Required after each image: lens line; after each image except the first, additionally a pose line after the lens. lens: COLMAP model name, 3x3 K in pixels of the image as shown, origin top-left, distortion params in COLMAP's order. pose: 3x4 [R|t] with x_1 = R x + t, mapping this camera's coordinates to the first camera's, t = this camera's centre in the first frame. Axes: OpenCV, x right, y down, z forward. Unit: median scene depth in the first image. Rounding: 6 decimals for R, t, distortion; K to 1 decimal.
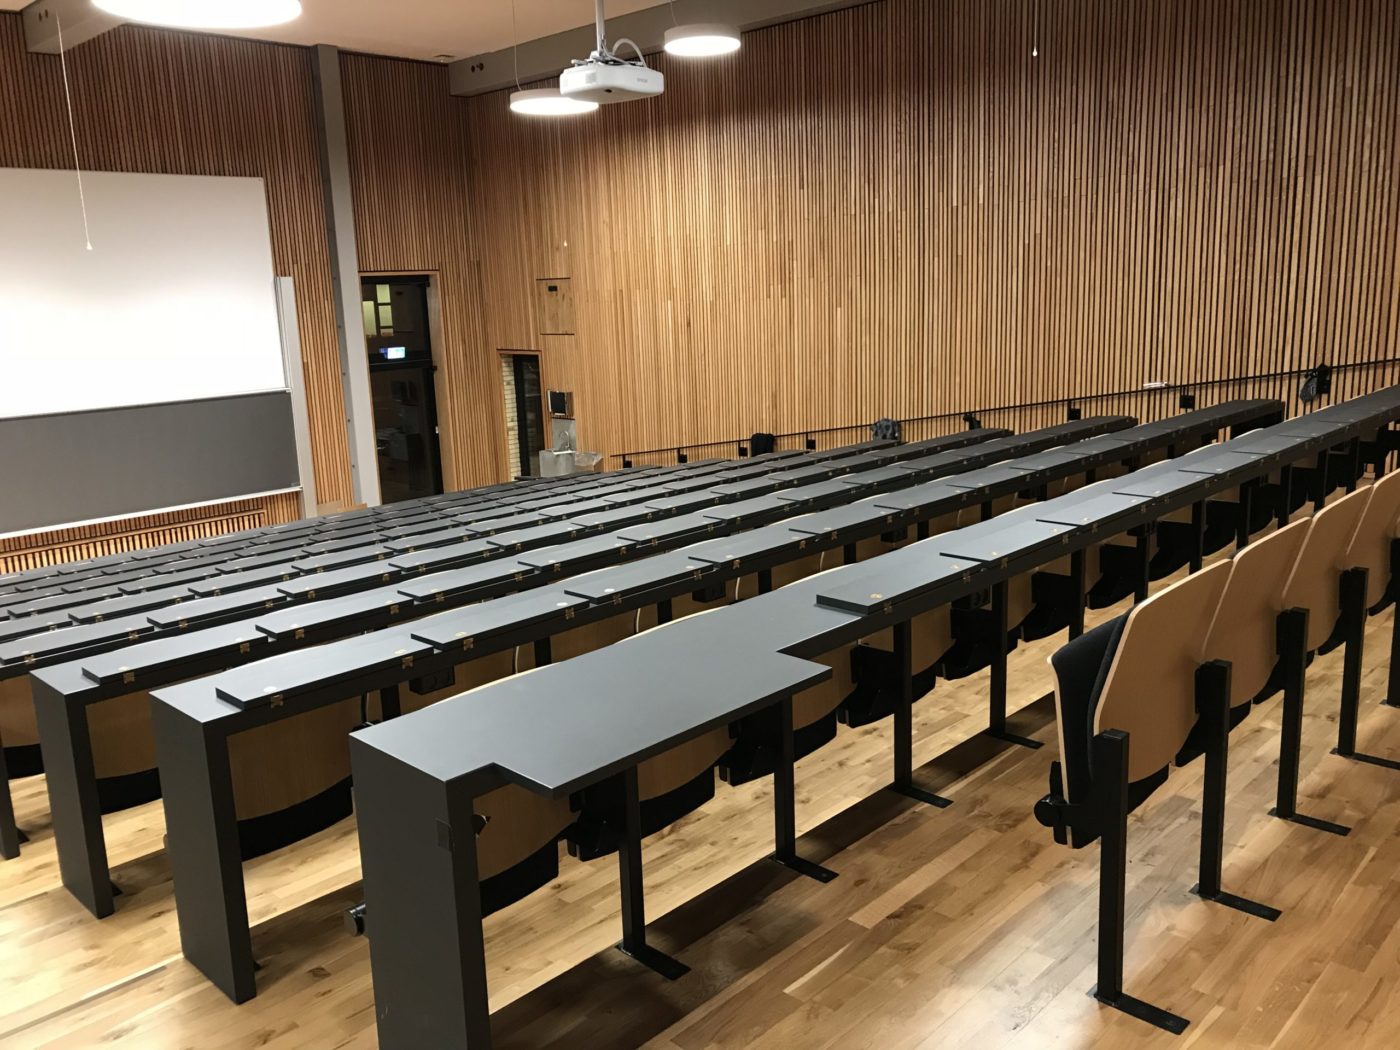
lens RADIAL K [[1161.6, 0, 685.7], [0, 1161.6, 505.7], [0, 0, 1]] dist [0.013984, -0.005357]
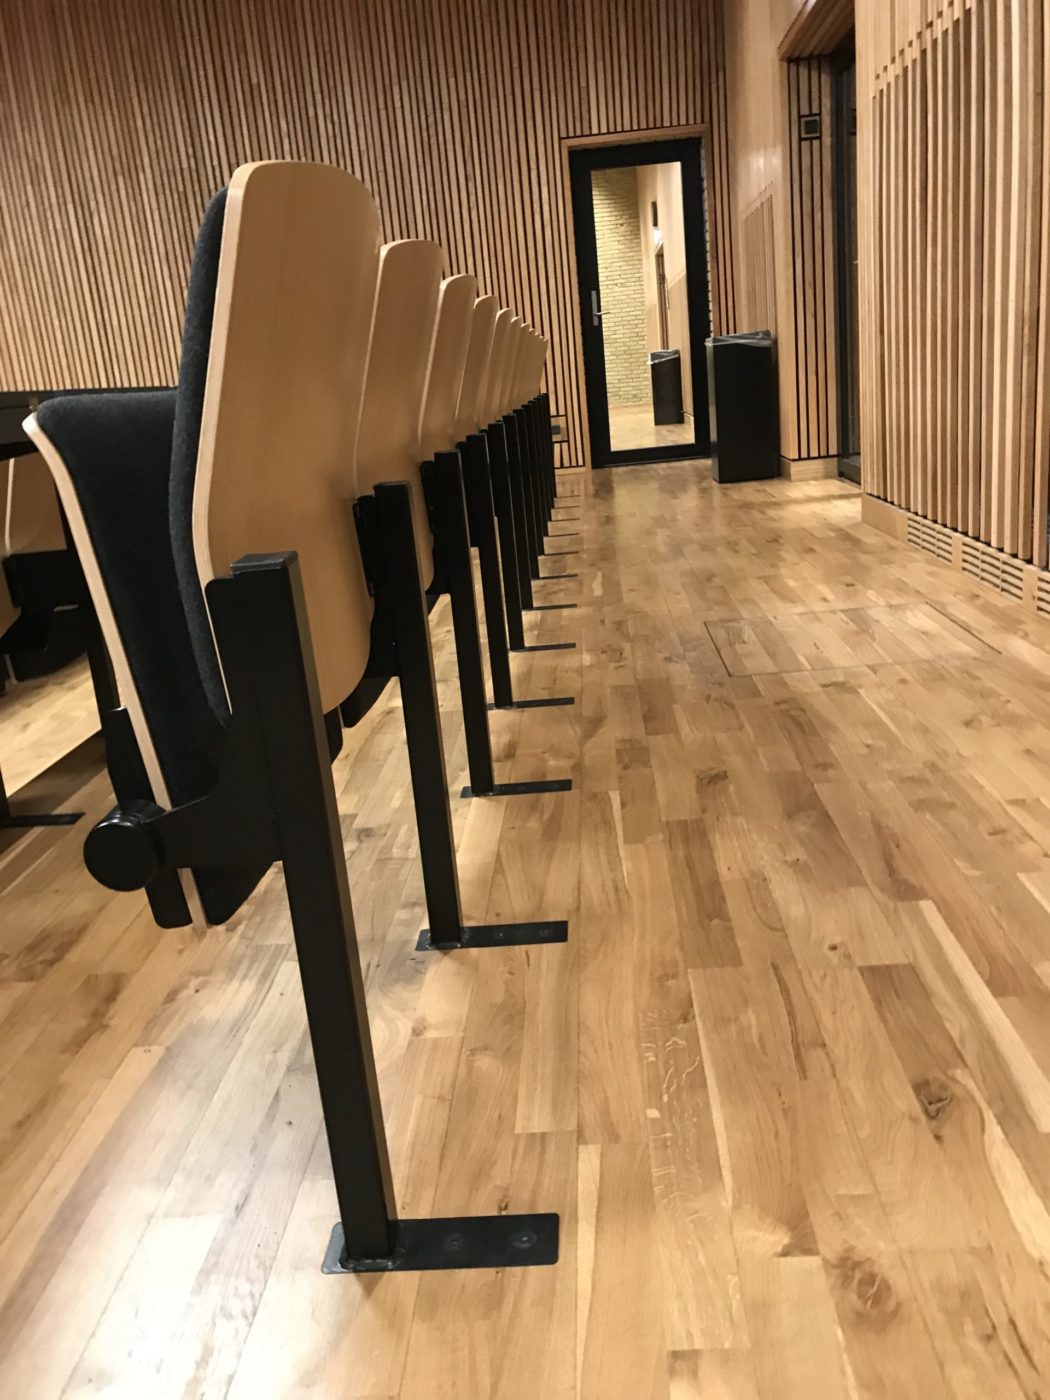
lens RADIAL K [[1161.6, 0, 529.1], [0, 1161.6, 692.2], [0, 0, 1]] dist [0.013984, -0.005357]
pose [[0.747799, -0.209264, 0.630084, 0.149856], [0.194377, 0.976450, 0.093608, 0.163043], [-0.634835, 0.052473, 0.770864, 0.508297]]
